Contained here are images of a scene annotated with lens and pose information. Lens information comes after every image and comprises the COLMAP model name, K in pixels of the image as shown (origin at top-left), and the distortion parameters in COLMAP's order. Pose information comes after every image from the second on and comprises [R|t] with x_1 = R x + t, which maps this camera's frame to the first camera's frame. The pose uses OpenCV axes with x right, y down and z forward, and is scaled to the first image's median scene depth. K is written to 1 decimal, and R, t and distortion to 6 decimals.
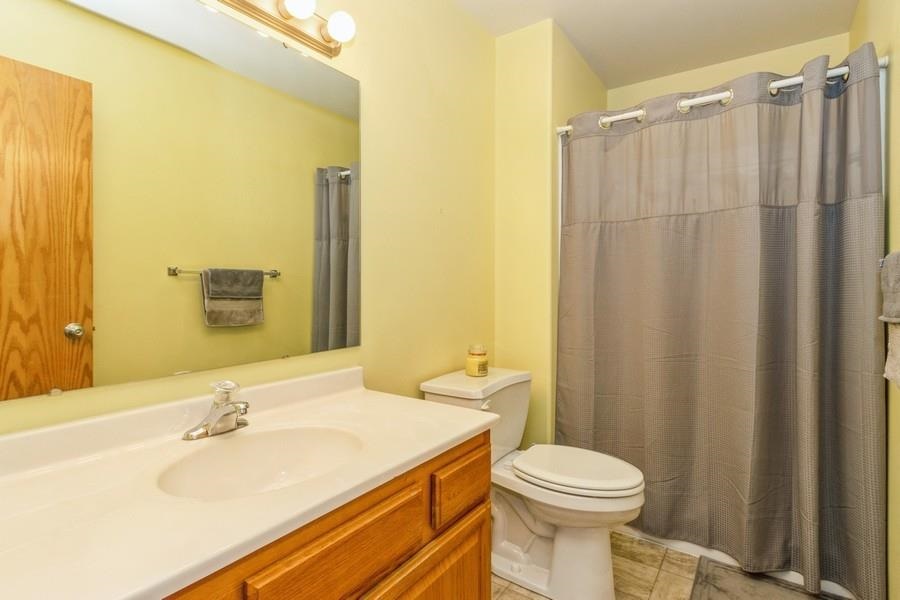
lens RADIAL K [[458.4, 0, 450.0], [0, 458.4, 300.0], [0, 0, 1]] dist [0.002634, 0.000238]
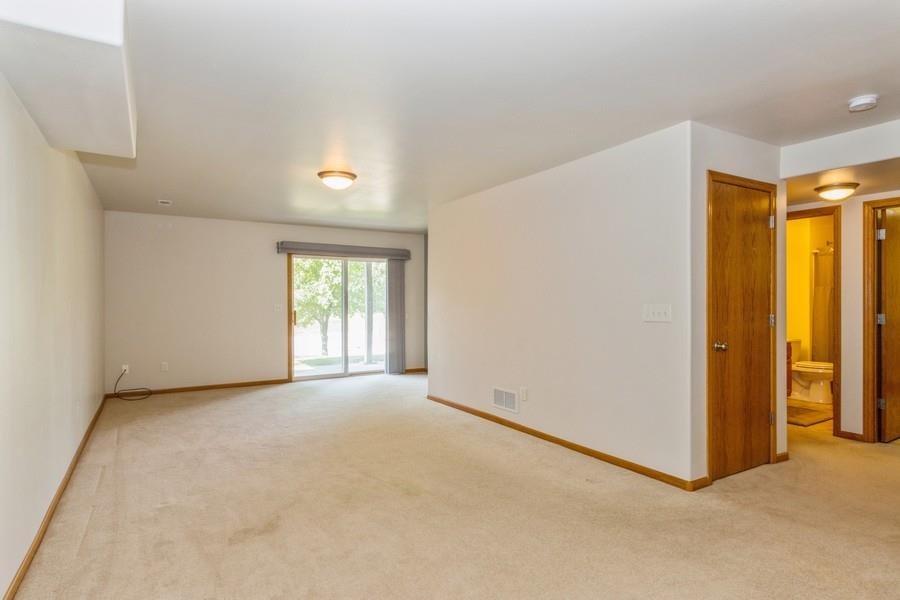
lens RADIAL K [[503.6, 0, 450.0], [0, 503.6, 300.0], [0, 0, 1]] dist [0.000396, -0.000344]
pose [[0.912427, -0.003925, -0.409222, -0.585190], [-0.000236, 0.999949, -0.010117, -0.067757], [0.409240, 0.009328, 0.912379, -3.022425]]
